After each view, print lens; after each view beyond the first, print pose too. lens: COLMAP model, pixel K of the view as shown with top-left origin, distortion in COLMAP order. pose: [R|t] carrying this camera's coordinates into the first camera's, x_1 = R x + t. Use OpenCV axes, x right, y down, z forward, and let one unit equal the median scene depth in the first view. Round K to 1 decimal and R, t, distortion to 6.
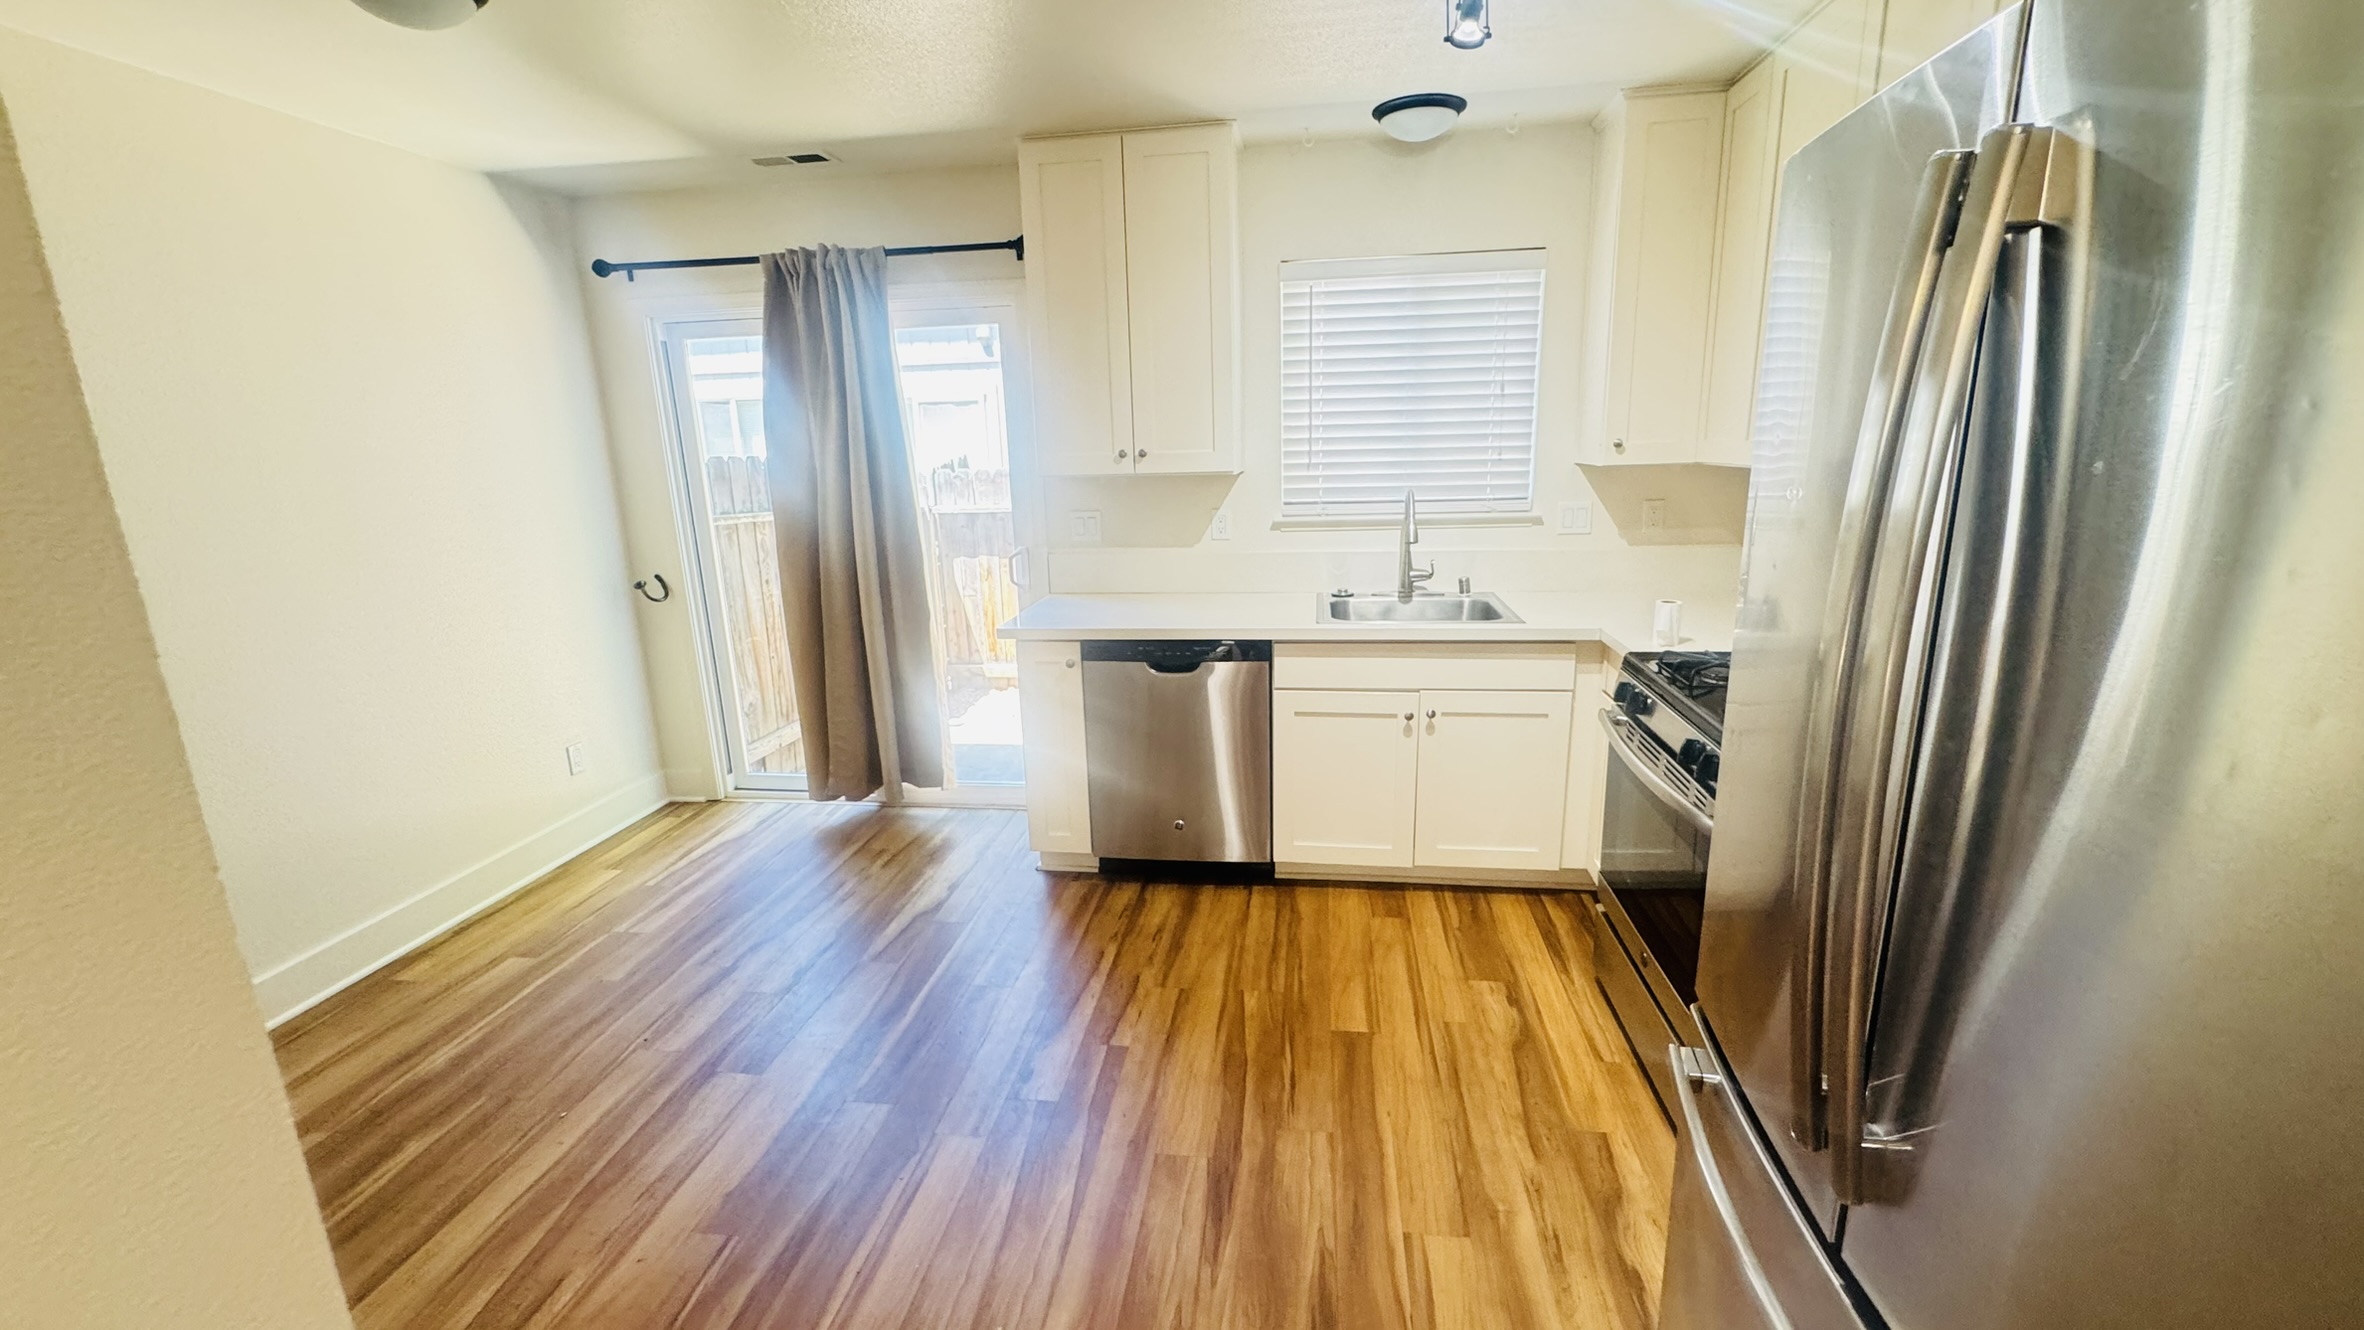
lens RADIAL K [[950.2, 0, 1183.1], [0, 950.2, 654.3], [0, 0, 1]] dist [0.000552, -0.000005]
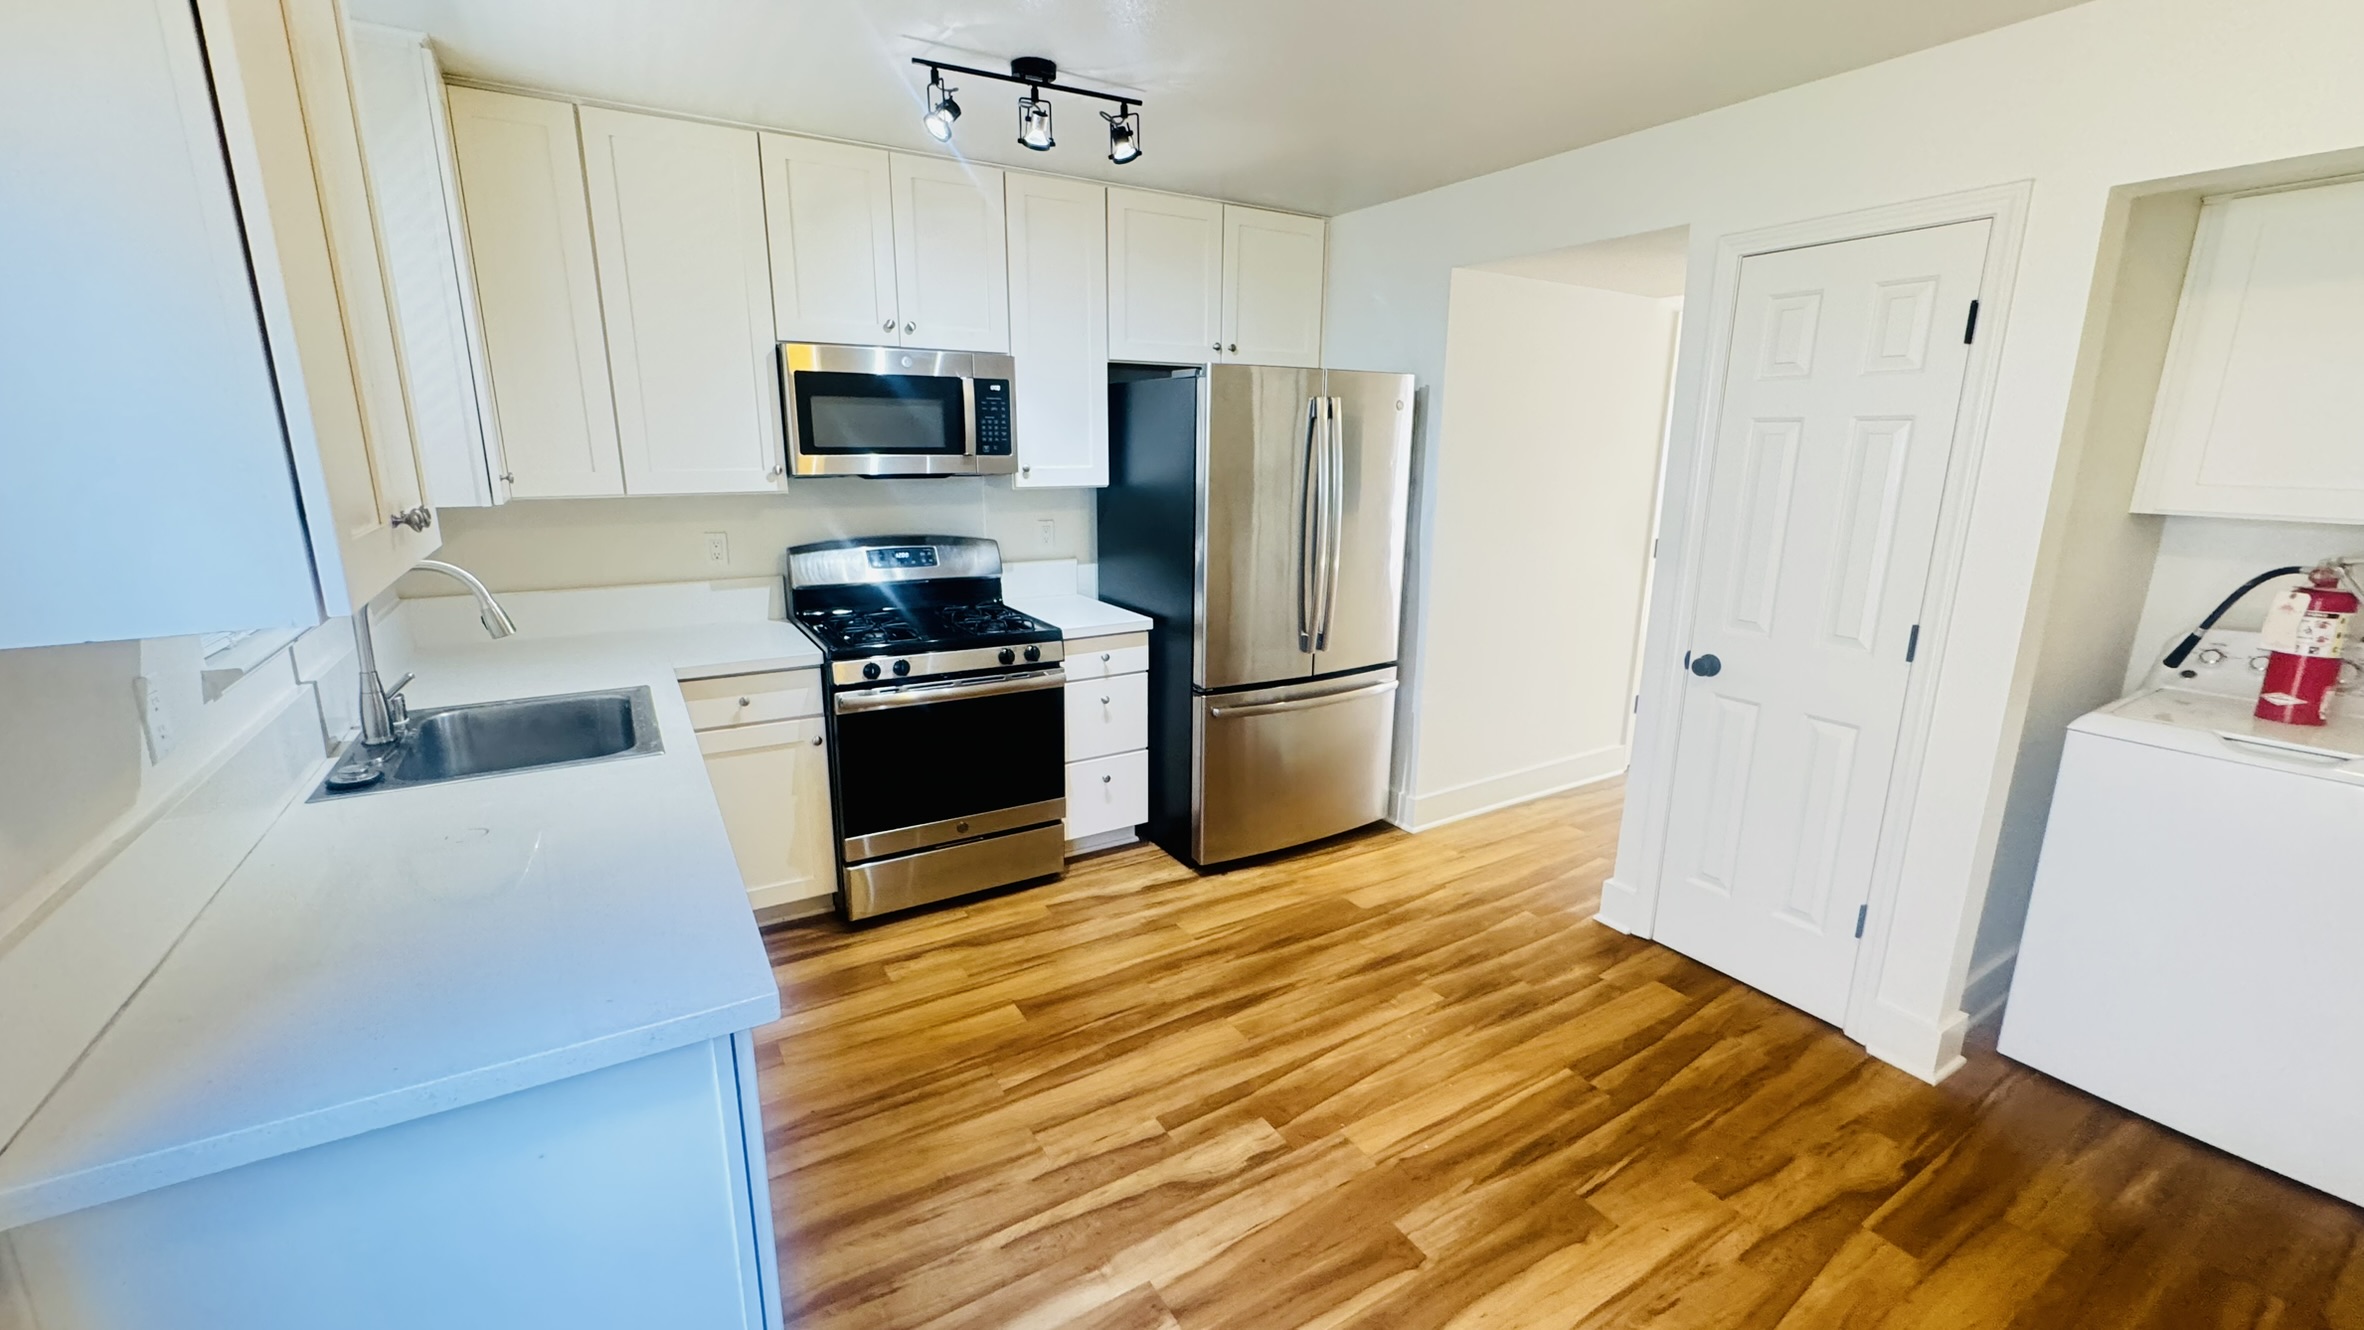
lens RADIAL K [[950.2, 0, 1177.7], [0, 950.2, 668.1], [0, 0, 1]] dist [0.000552, -0.000005]
pose [[-0.628619, -0.156672, 0.761769, -0.820249], [0.187925, 0.919872, 0.344267, -0.354779], [-0.754667, 0.359568, -0.548807, 1.546562]]
